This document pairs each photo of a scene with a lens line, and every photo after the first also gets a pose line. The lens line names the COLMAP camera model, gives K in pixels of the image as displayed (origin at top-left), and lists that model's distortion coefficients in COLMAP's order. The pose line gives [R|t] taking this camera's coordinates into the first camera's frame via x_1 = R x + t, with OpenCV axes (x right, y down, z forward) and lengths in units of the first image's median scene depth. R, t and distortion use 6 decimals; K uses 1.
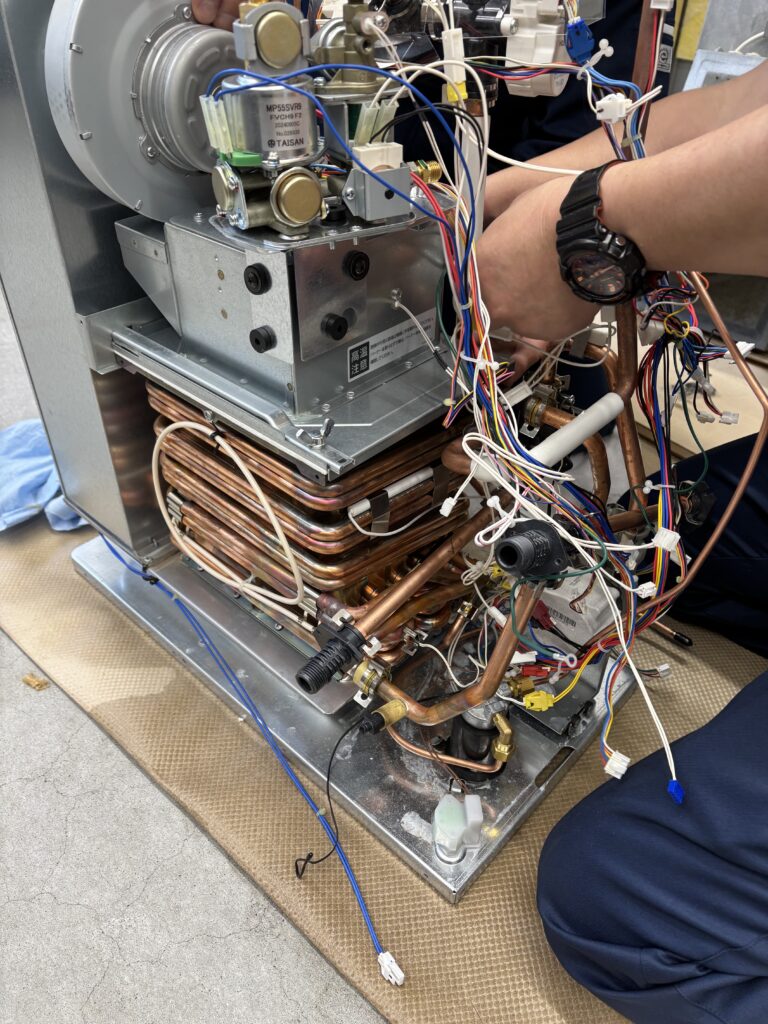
lens RADIAL K [[758.8, 0, 384.0], [0, 758.8, 512.0], [0, 0, 1]] dist [0.052540, -0.058256]
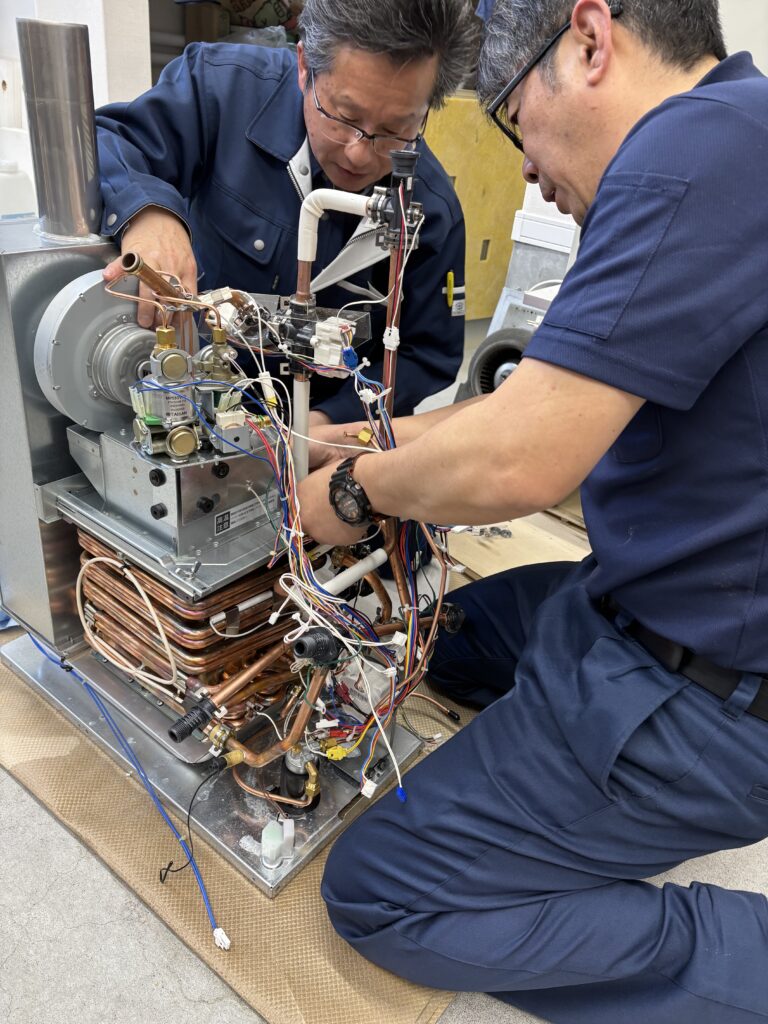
lens RADIAL K [[758.8, 0, 384.0], [0, 758.8, 512.0], [0, 0, 1]] dist [0.052540, -0.058256]
pose [[0.993153, 0.038356, 0.110344, 0.117016], [-0.022431, 0.989599, -0.142095, -0.005870], [-0.114647, 0.138647, 0.983683, -0.550273]]
